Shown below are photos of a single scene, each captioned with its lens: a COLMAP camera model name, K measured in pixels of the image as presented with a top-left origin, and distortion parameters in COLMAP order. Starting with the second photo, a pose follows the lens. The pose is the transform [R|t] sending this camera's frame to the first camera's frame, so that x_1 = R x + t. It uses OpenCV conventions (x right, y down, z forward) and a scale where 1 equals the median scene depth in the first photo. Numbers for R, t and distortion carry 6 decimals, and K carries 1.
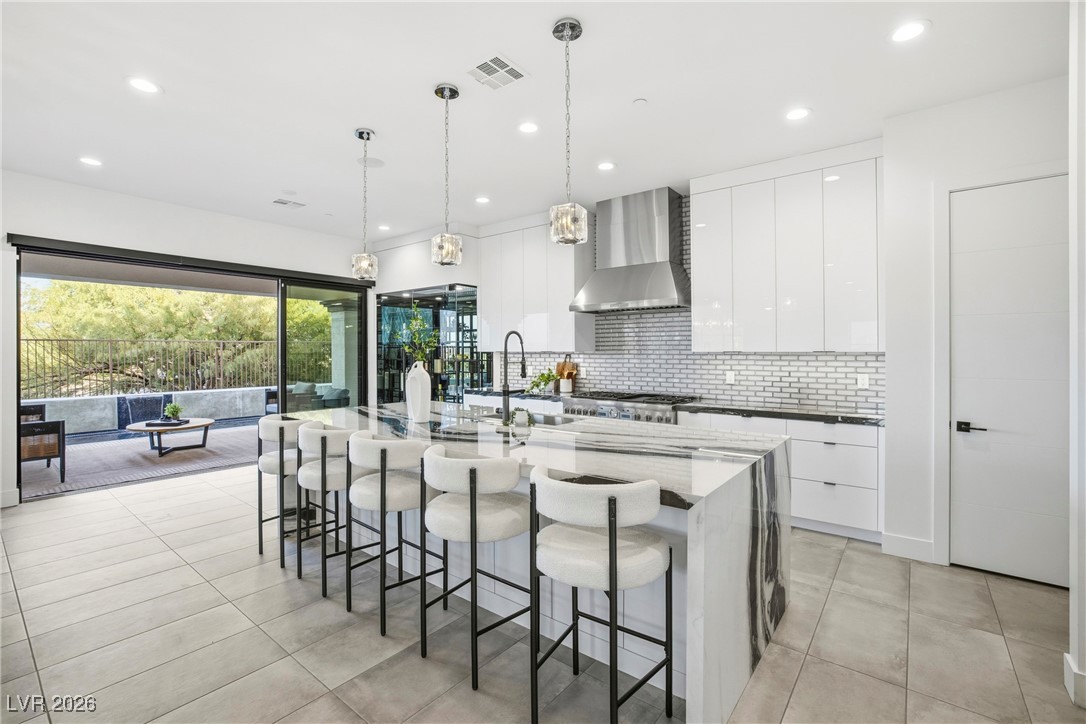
lens RADIAL K [[477.8, 0, 543.9], [0, 477.8, 353.9], [0, 0, 1]] dist [-0.049917, 0.020062]
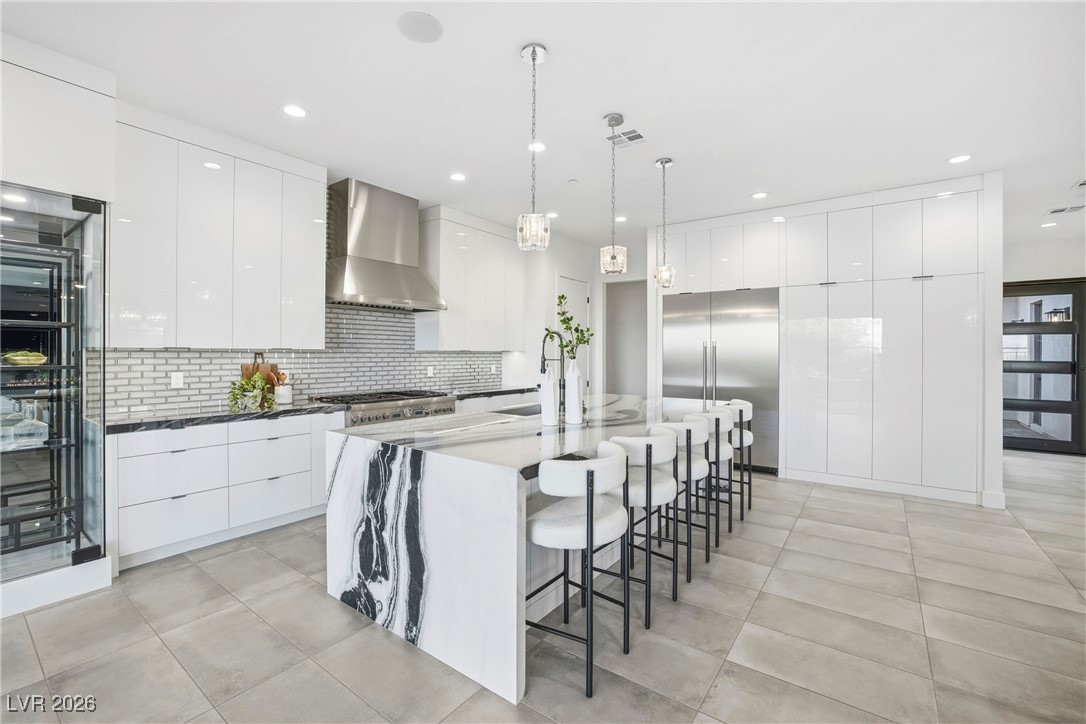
lens RADIAL K [[466.6, 0, 539.9], [0, 466.6, 355.4], [0, 0, 1]] dist [-0.047984, 0.017329]
pose [[-0.026073, -0.004688, 0.999649, -0.646633], [0.001910, 0.999987, 0.004740, 0.002130], [-0.999658, 0.002033, -0.026064, 0.597583]]
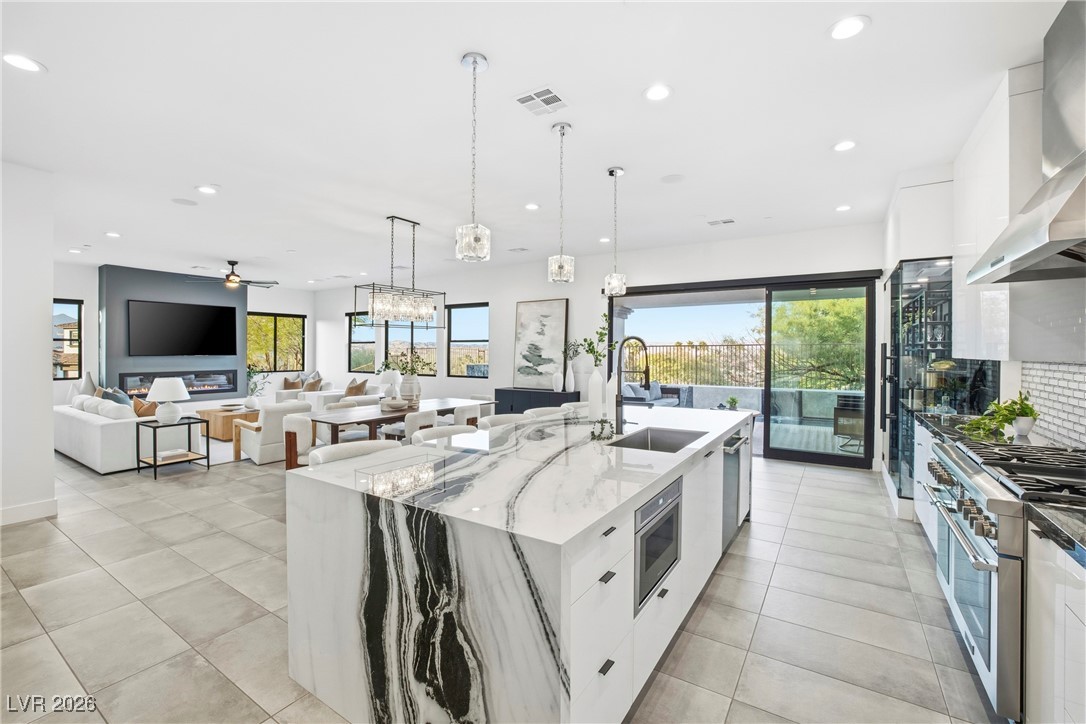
lens RADIAL K [[466.6, 0, 539.9], [0, 466.6, 355.4], [0, 0, 1]] dist [-0.047984, 0.017329]
pose [[0.085760, 0.007775, -0.996285, 0.448444], [-0.007629, 0.999945, 0.007147, -0.009044], [0.996287, 0.006987, 0.085815, 0.424382]]
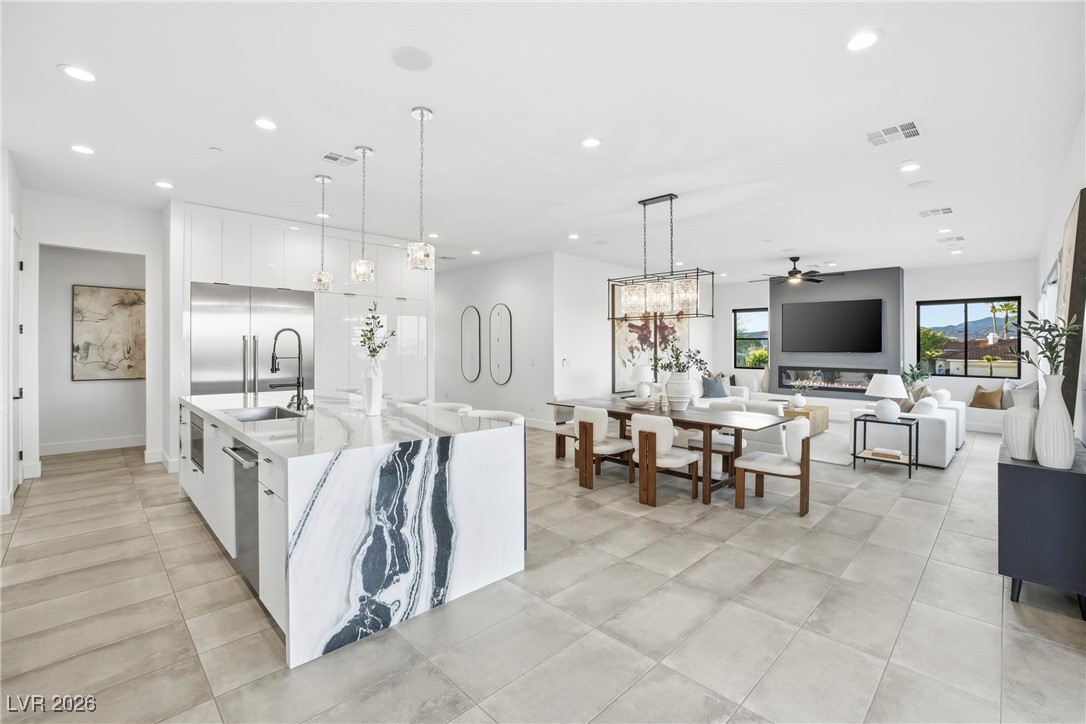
lens RADIAL K [[474.9, 0, 538.9], [0, 474.9, 325.1], [0, 0, 1]] dist [-0.030663, 0.000674]
pose [[-0.991545, -0.005740, 0.129633, -0.425885], [-0.010522, 0.999288, -0.036234, -0.012782], [-0.129333, -0.037292, -0.990900, 1.124568]]
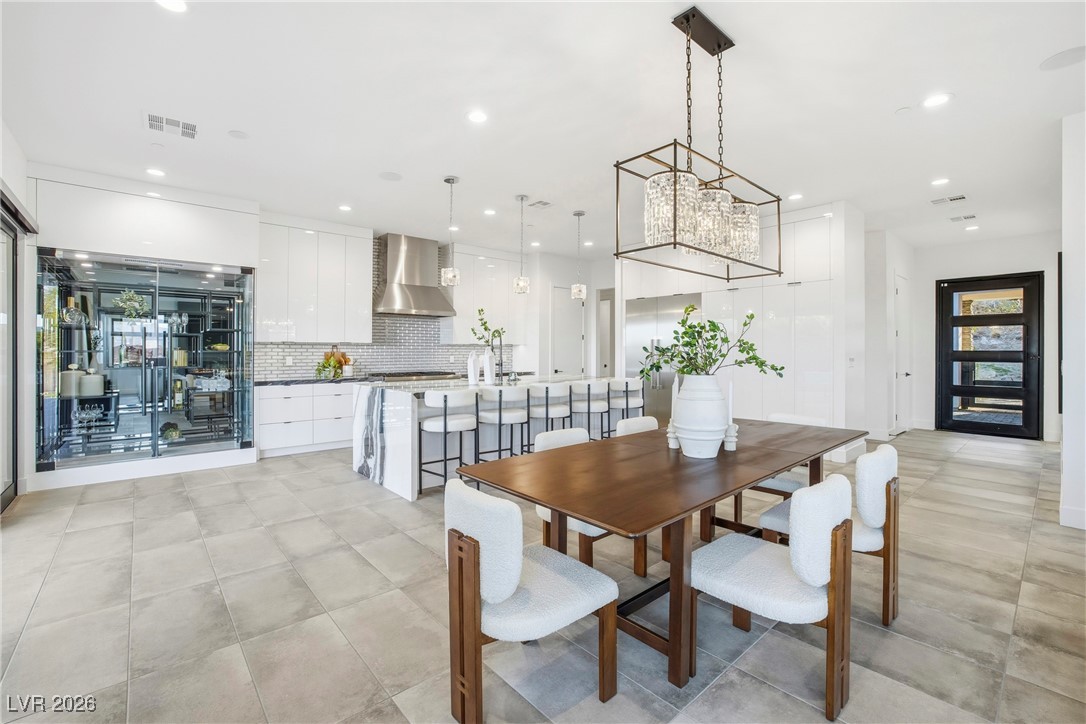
lens RADIAL K [[470.3, 0, 539.7], [0, 470.3, 352.6], [0, 0, 1]] dist [-0.050634, 0.017452]
pose [[0.187847, -0.003066, 0.982194, -0.974891], [0.005424, 0.999983, 0.002085, 0.018883], [-0.982183, 0.004936, 0.187860, 0.292639]]
